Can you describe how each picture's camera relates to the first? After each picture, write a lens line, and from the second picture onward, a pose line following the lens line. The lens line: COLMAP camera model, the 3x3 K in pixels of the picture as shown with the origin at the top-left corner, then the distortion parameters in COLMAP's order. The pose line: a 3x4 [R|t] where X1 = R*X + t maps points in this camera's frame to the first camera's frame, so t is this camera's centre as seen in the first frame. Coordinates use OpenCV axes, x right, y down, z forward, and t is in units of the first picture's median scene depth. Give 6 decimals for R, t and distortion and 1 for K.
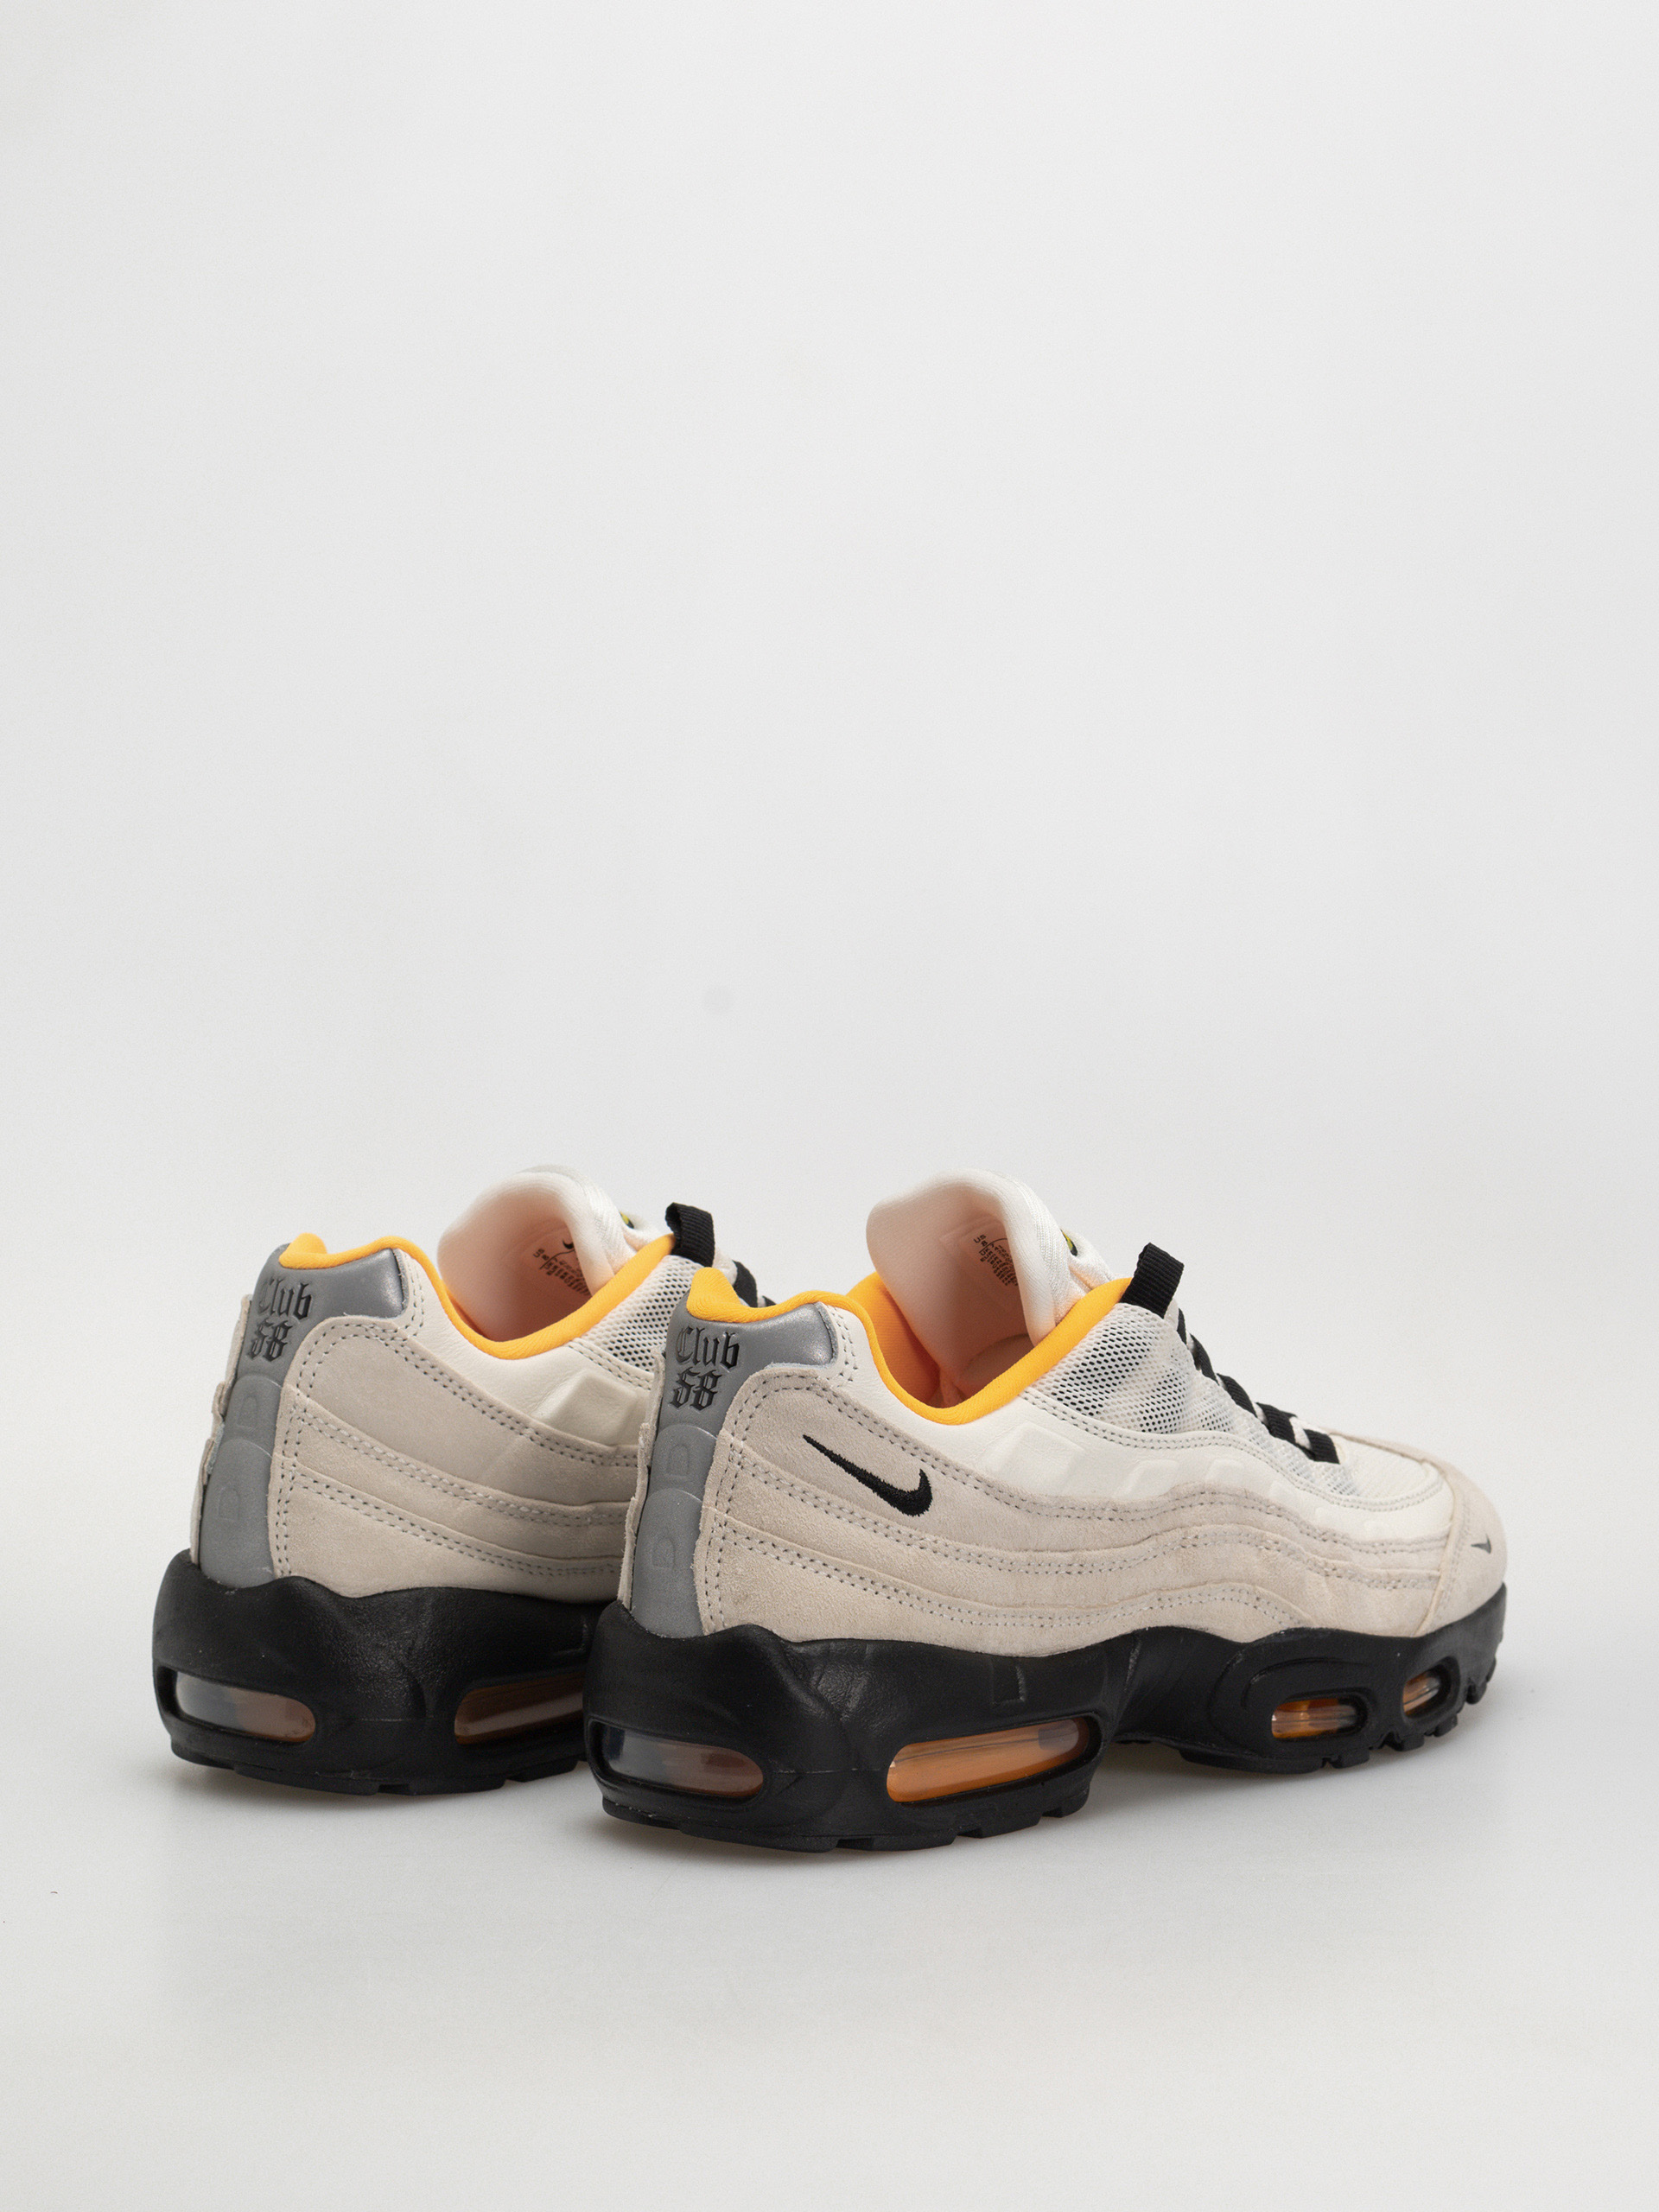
lens RADIAL K [[6450.9, 0, 831.9], [0, 6450.9, 1112.8], [0, 0, 1]] dist [0.565124, 0.000000]
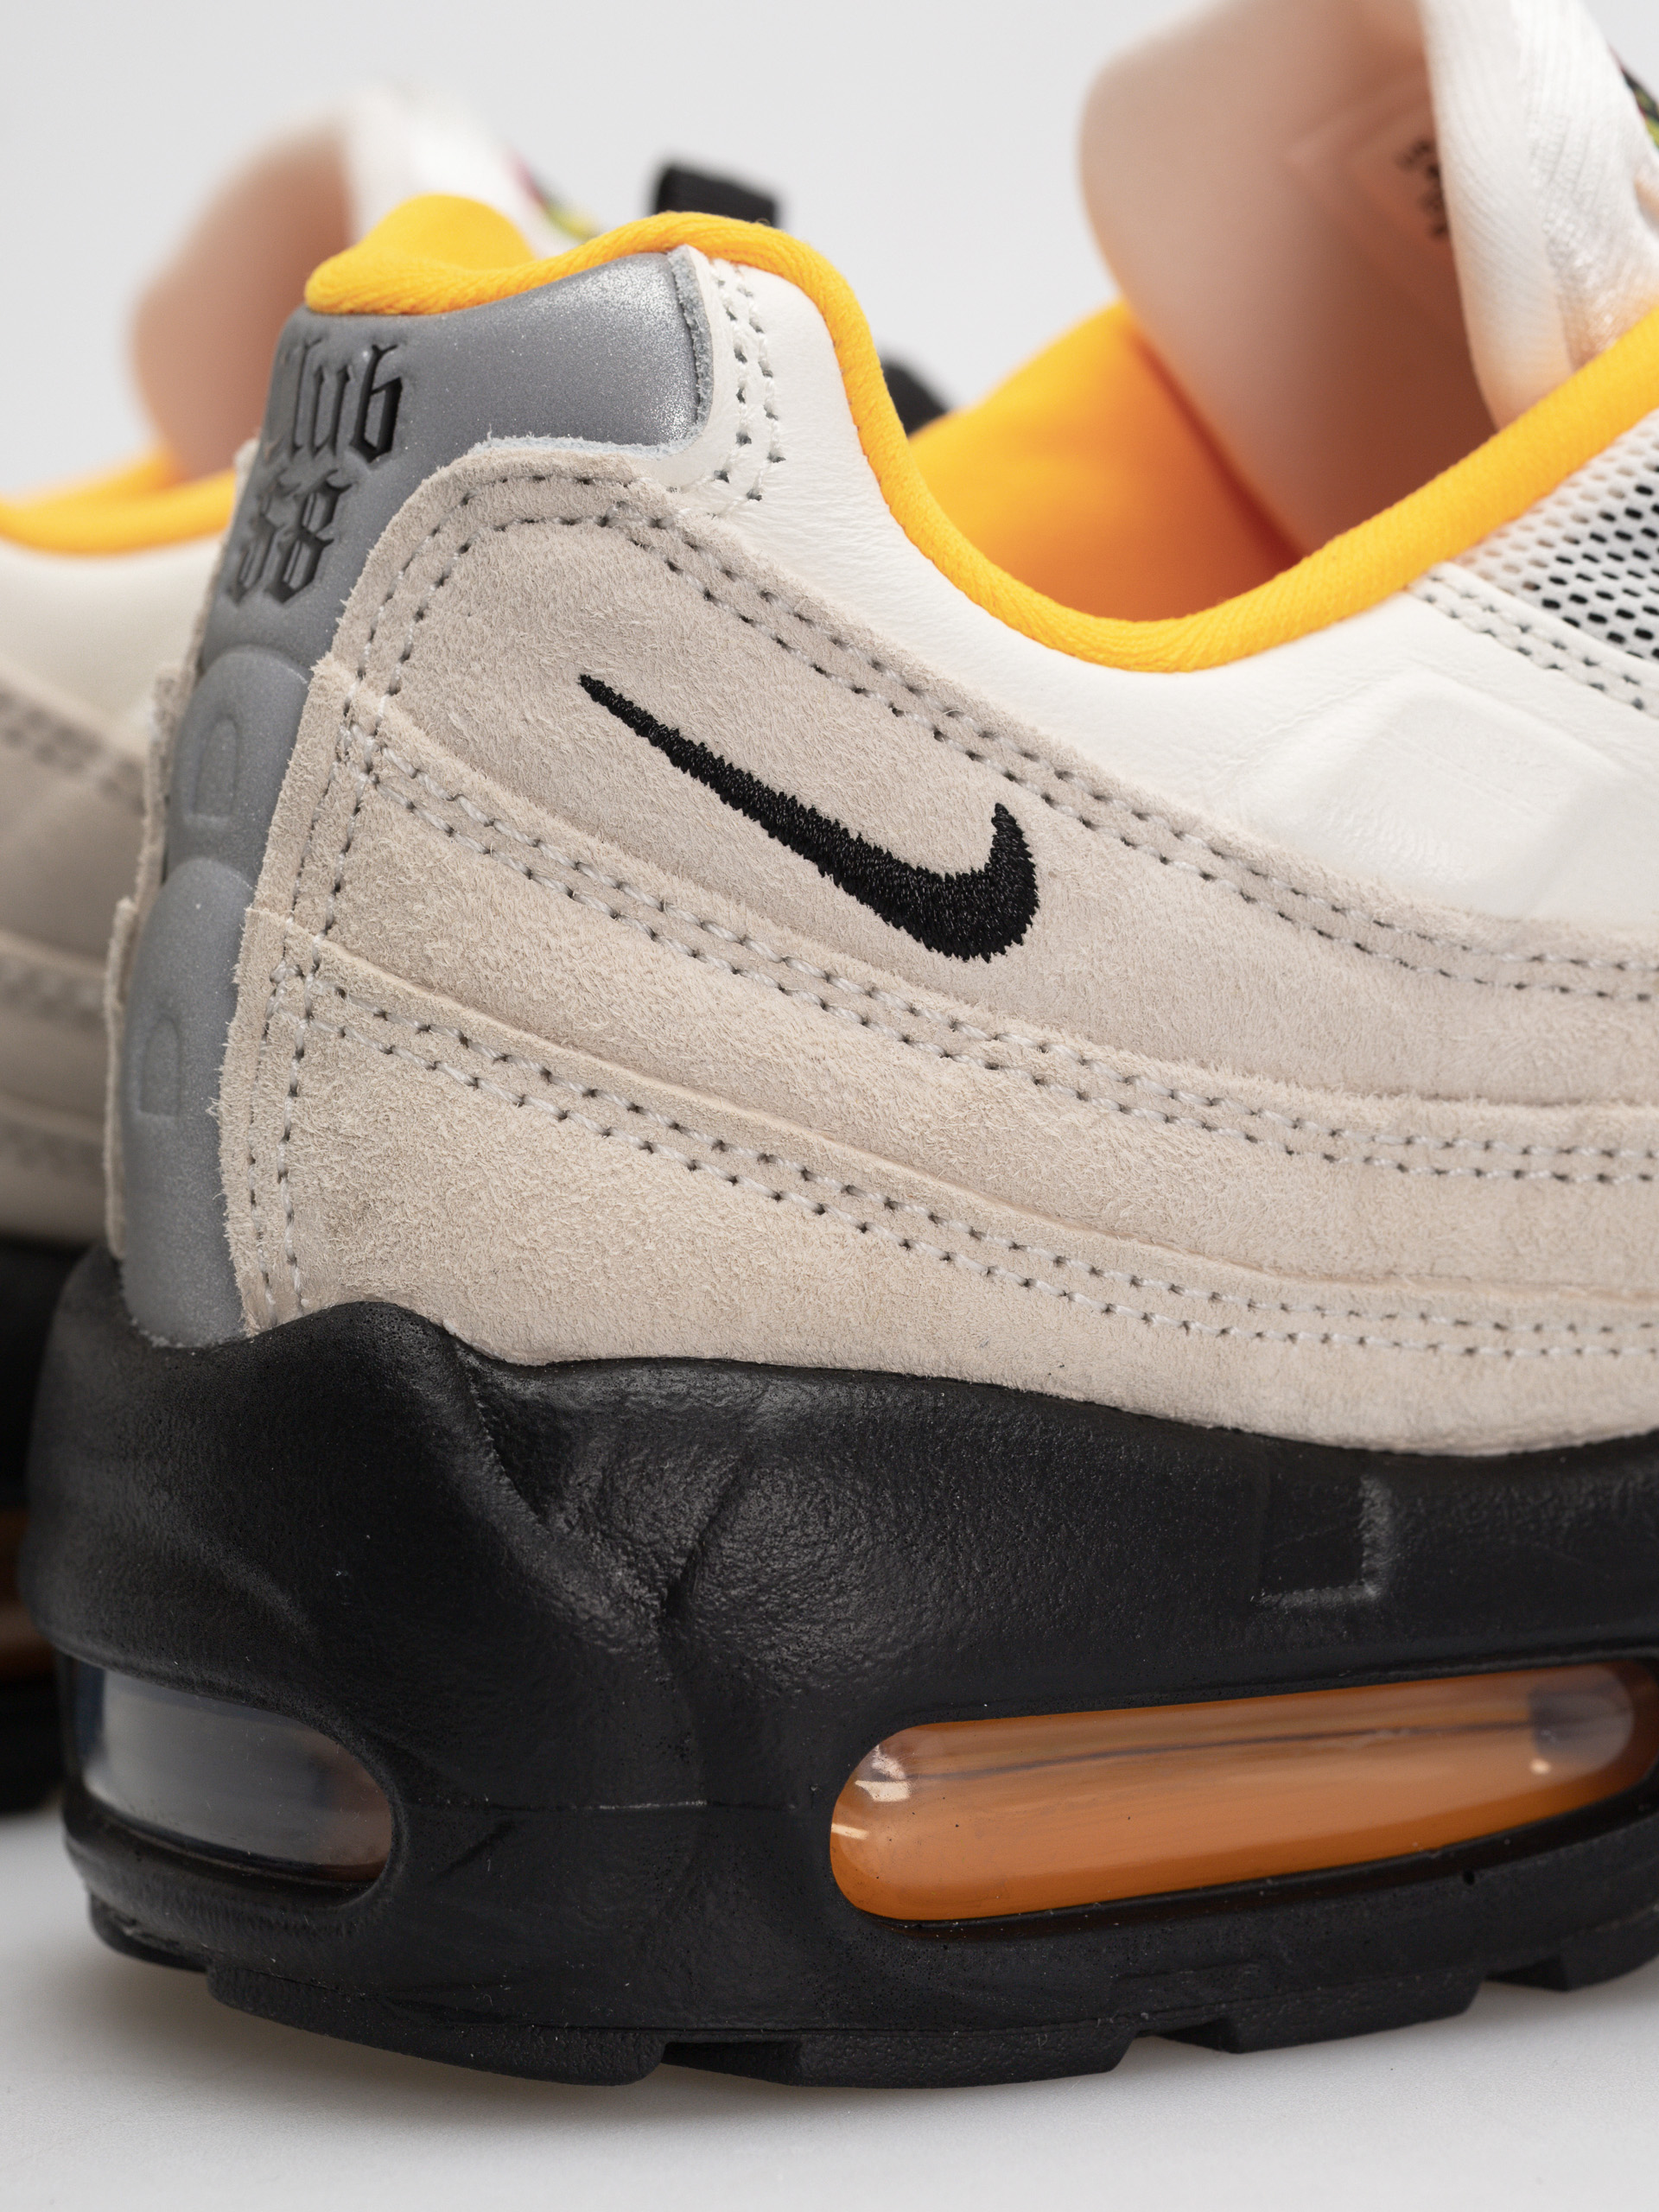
lens RADIAL K [[6450.9, 0, 789.2], [0, 6450.9, 1051.9], [0, 0, 1]] dist [0.565124, 0.000000]
pose [[0.963934, 0.012901, -0.265828, 0.083650], [-0.011348, 0.999908, 0.007377, 0.064571], [0.265899, -0.004094, 0.963992, 0.712464]]
